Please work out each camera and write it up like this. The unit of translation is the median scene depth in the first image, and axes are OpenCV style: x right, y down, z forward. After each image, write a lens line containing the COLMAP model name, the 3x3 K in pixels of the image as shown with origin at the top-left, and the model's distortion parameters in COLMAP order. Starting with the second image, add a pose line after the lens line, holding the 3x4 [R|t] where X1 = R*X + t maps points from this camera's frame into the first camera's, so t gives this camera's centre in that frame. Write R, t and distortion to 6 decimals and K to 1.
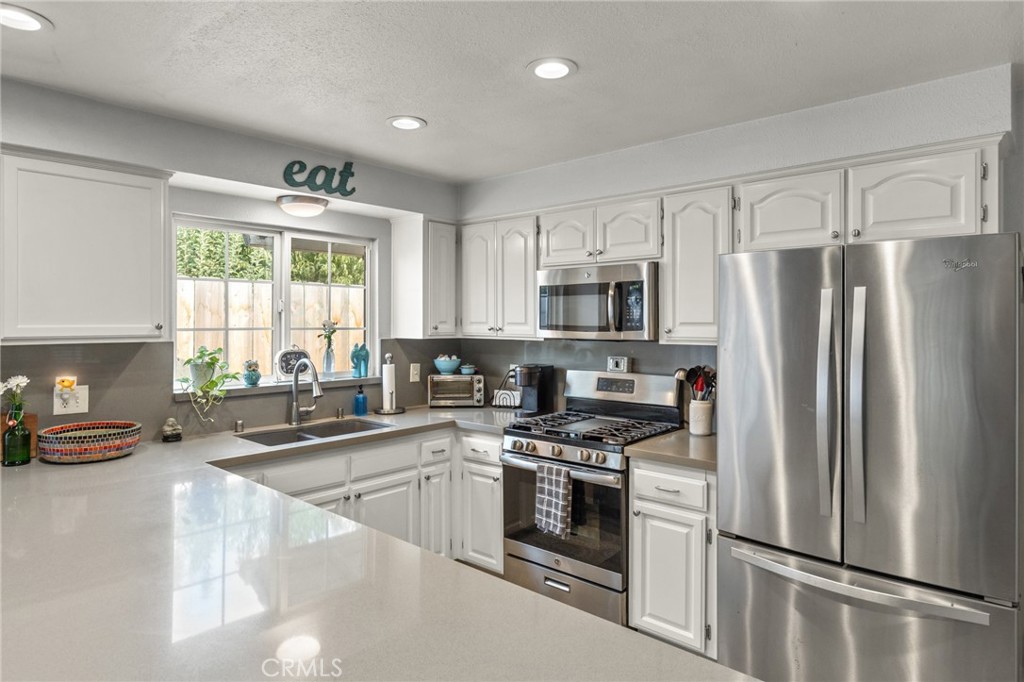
lens RADIAL K [[607.8, 0, 512.5], [0, 607.8, 323.4], [0, 0, 1]] dist [0.001369, 0.000433]
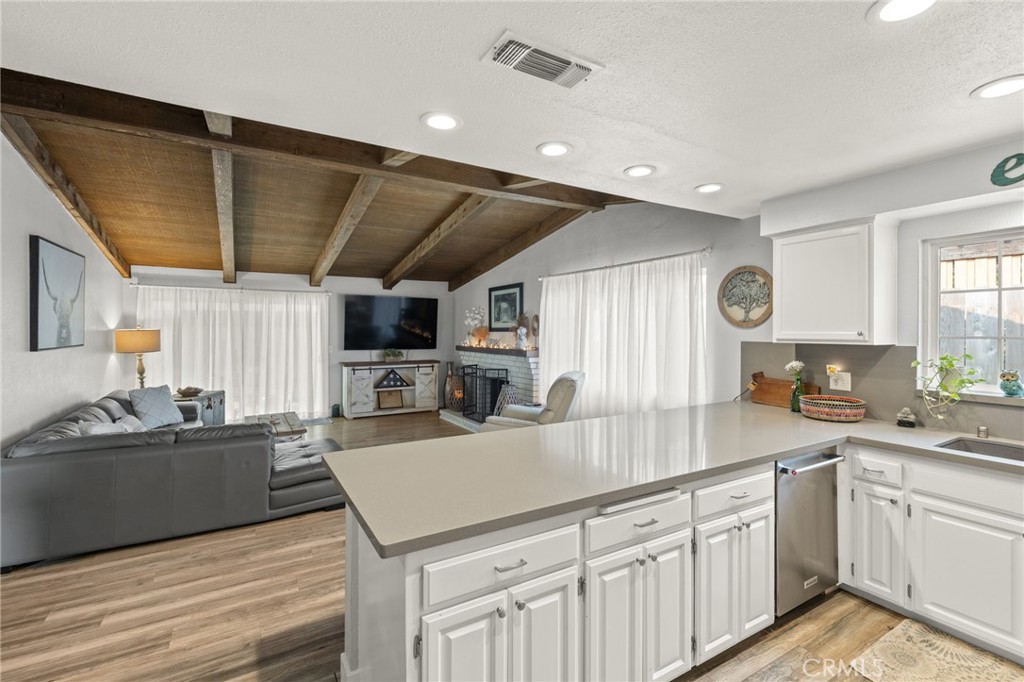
lens RADIAL K [[459.2, 0, 512.8], [0, 459.2, 330.5], [0, 0, 1]] dist [0.000006, -0.000006]
pose [[-0.306553, -0.001352, -0.951853, 0.618072], [-0.002987, 0.999995, -0.000458, 0.001025], [0.951849, 0.002703, -0.306556, 0.560739]]
